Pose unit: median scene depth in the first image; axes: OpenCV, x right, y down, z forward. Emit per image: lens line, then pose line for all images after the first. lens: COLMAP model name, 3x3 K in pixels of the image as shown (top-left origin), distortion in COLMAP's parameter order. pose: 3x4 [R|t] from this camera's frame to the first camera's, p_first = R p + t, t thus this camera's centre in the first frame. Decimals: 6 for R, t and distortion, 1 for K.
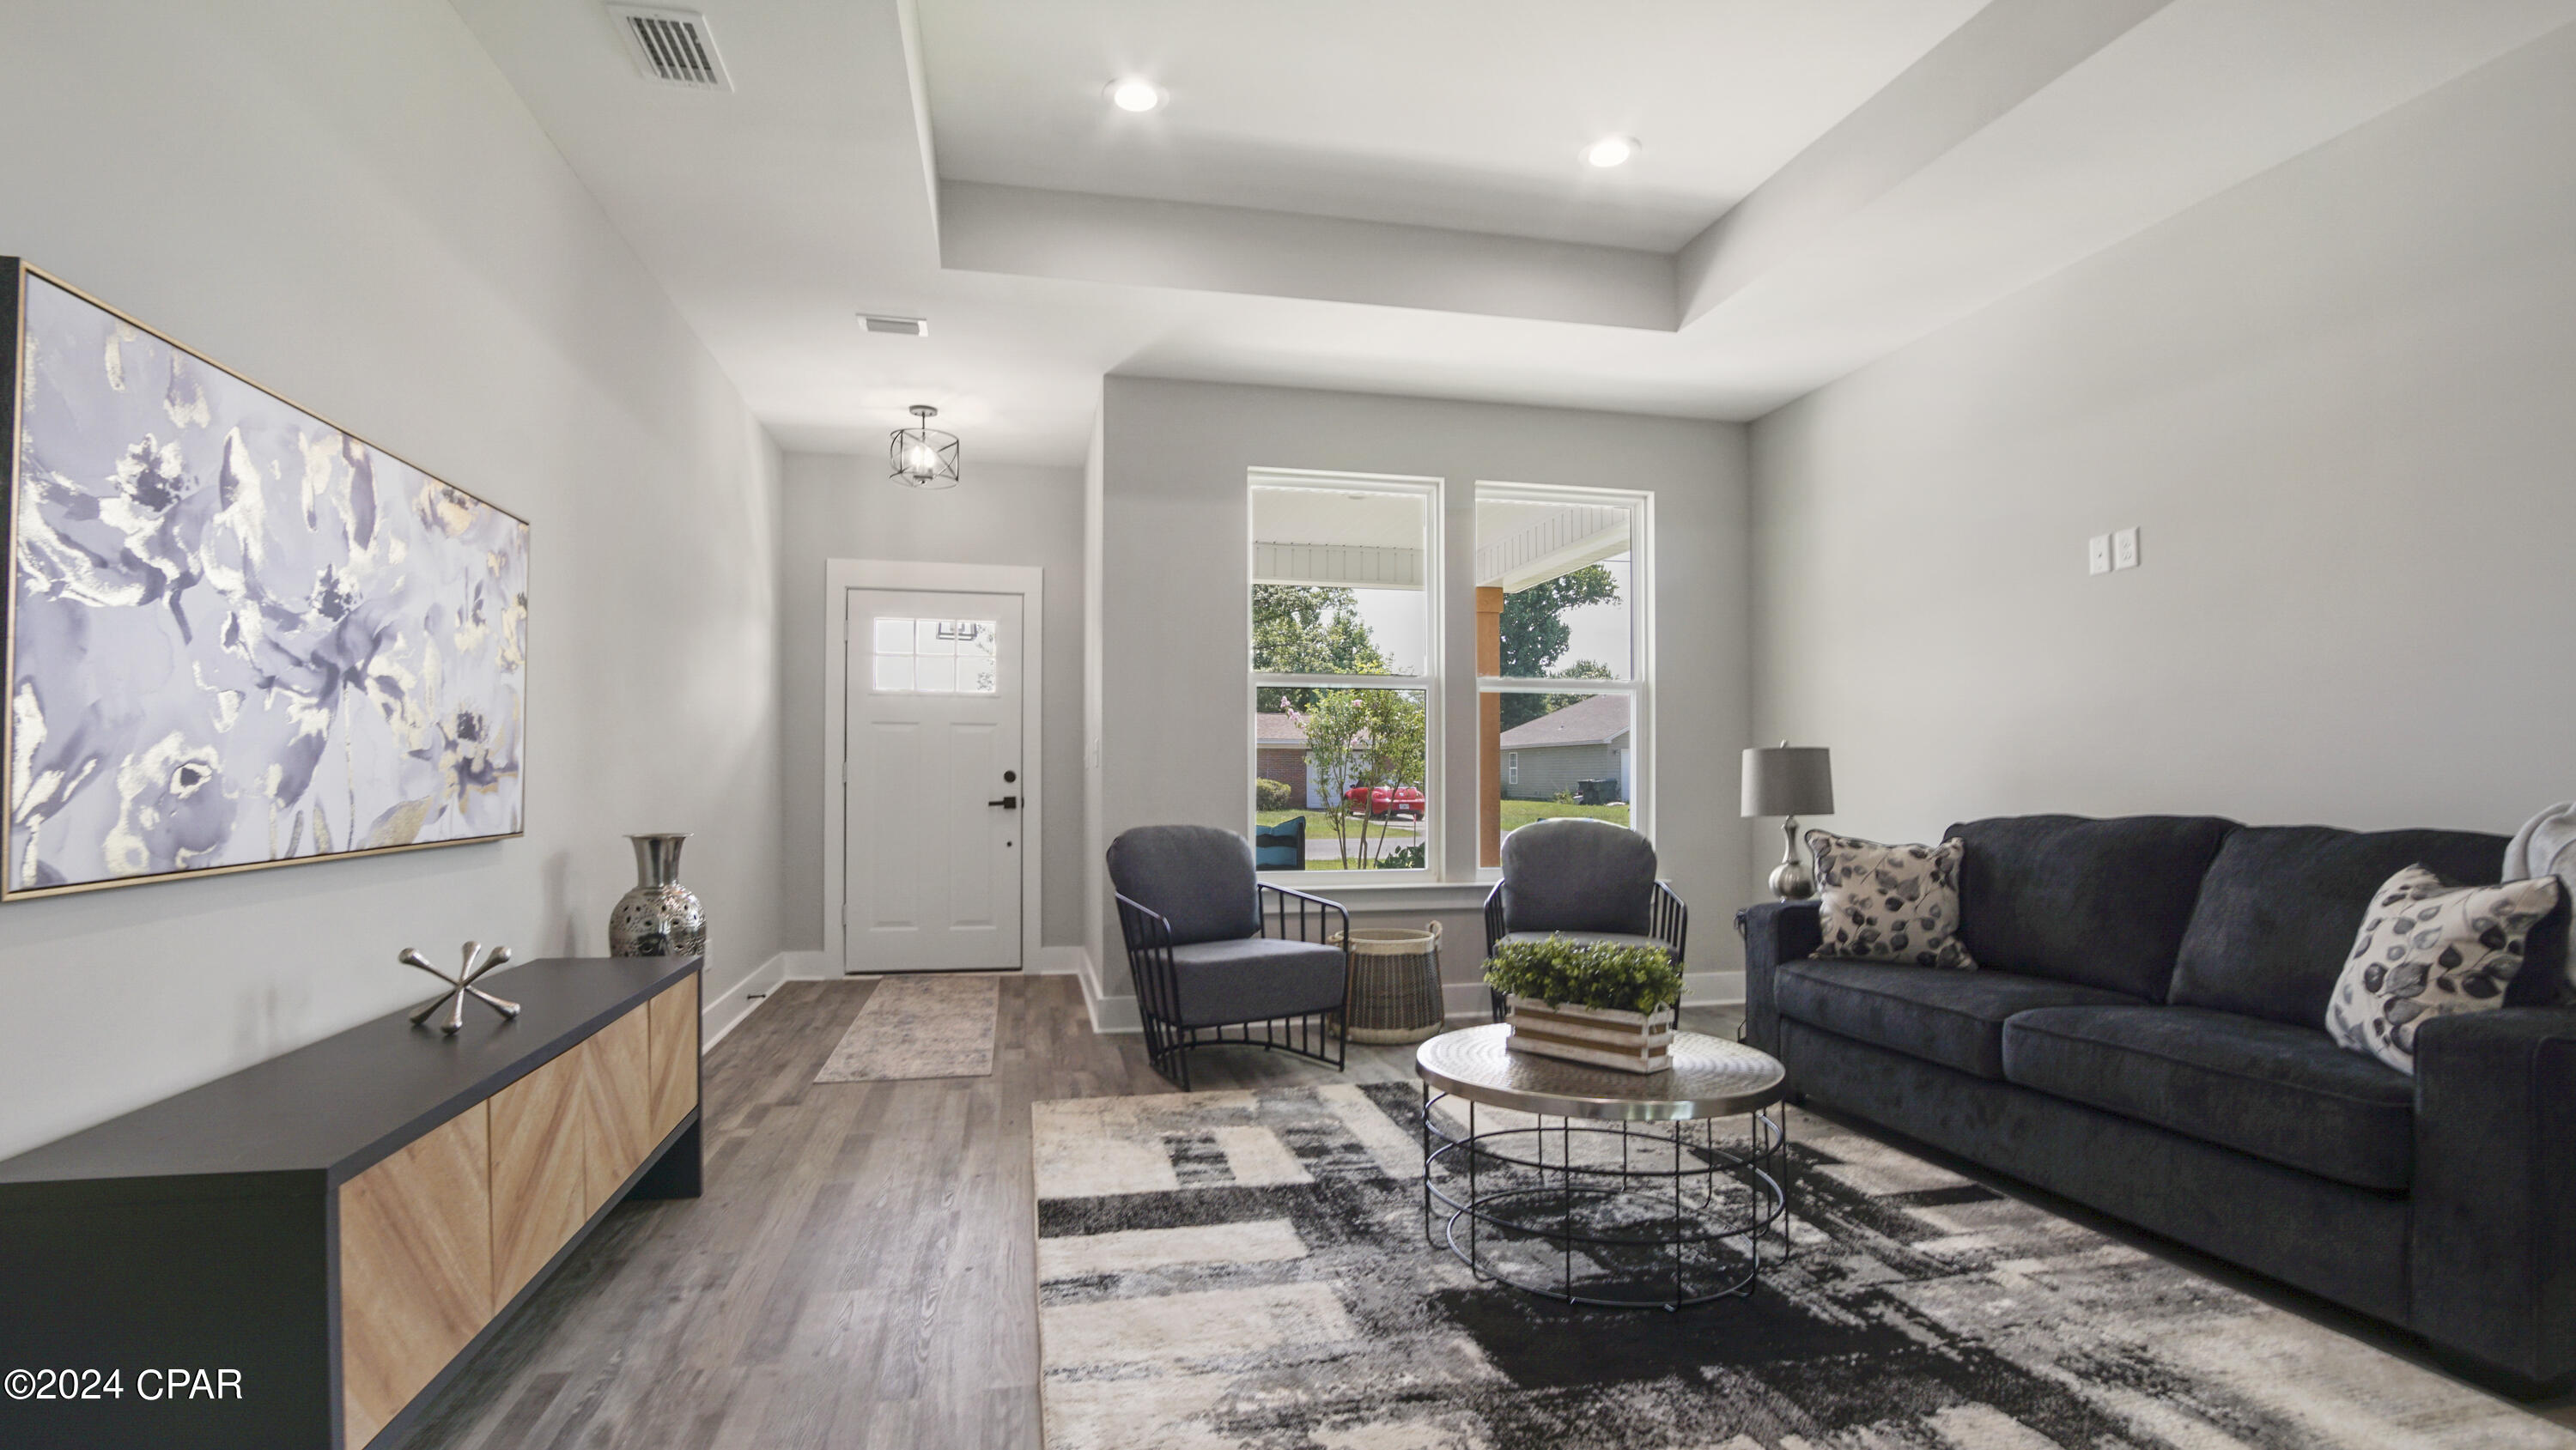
lens RADIAL K [[1211.9, 0, 1248.4], [0, 1211.9, 734.6], [0, 0, 1]] dist [-0.026201, 0.002609]
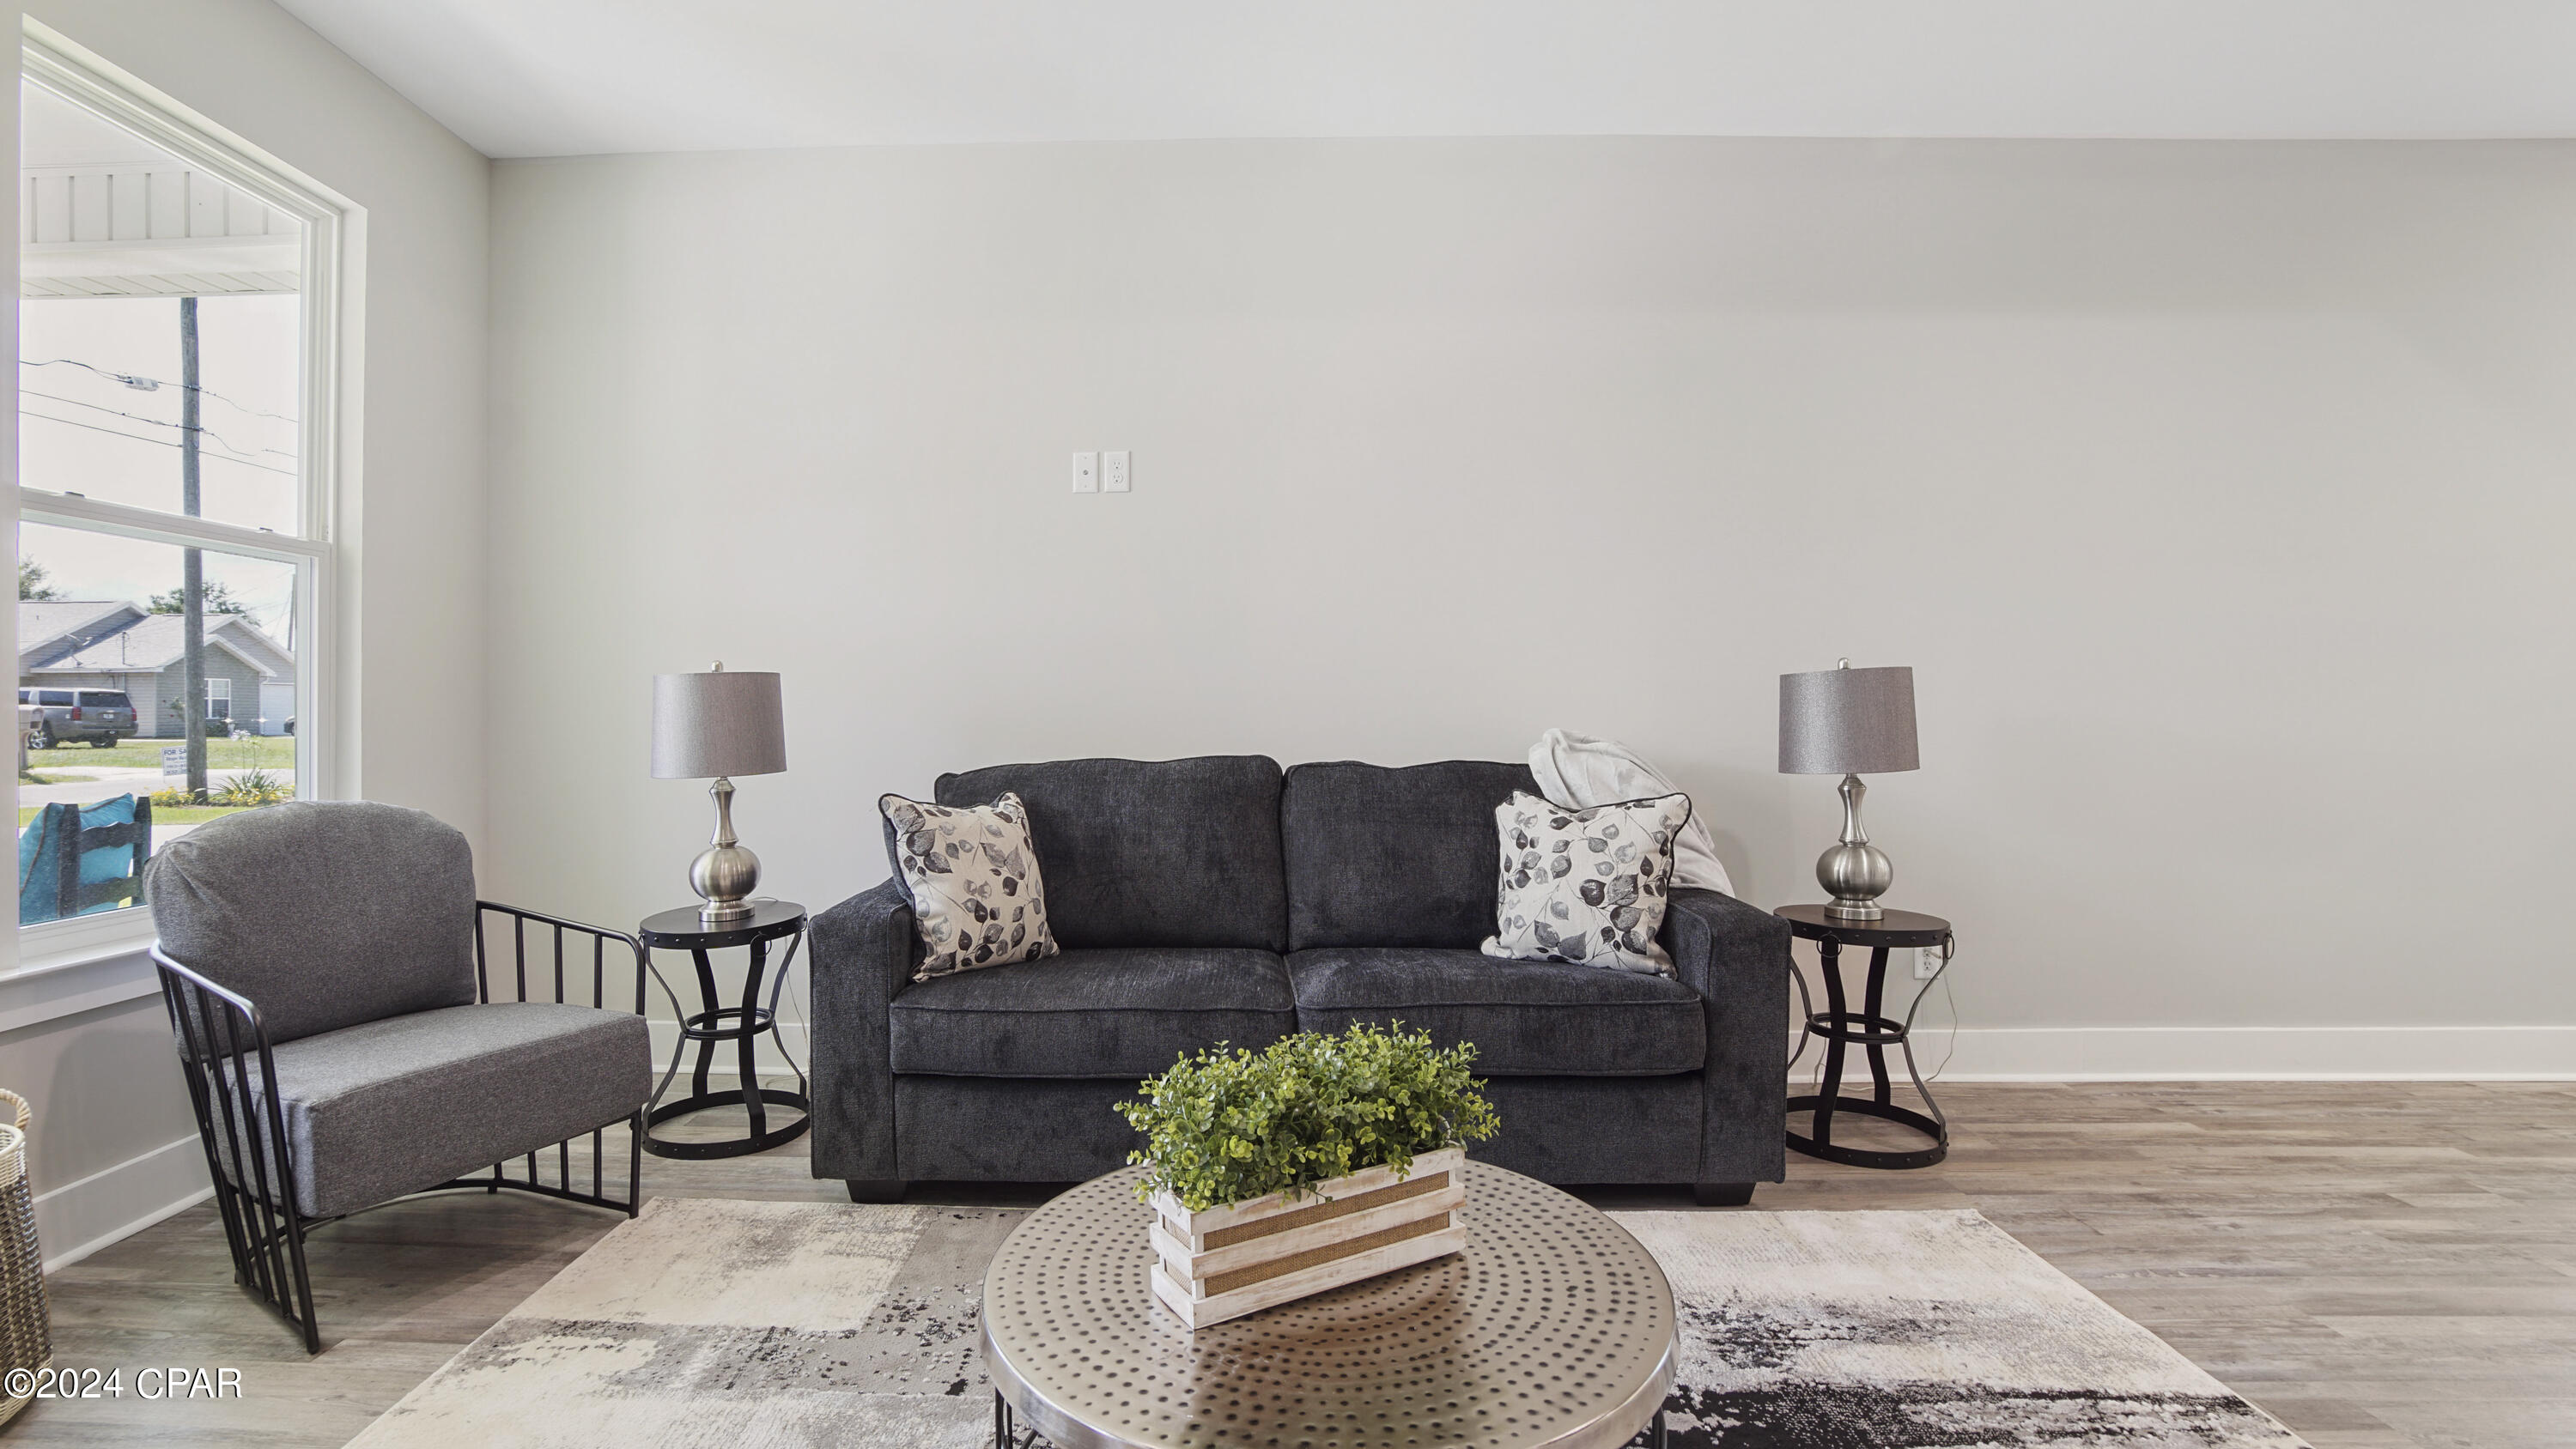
lens RADIAL K [[1211.9, 0, 1271.8], [0, 1211.9, 727.6], [0, 0, 1]] dist [-0.026201, 0.002609]
pose [[0.212492, -0.012423, 0.977084, -0.162663], [-0.034151, 0.999214, 0.020132, 0.021278], [-0.976566, -0.037646, 0.211901, 0.677501]]
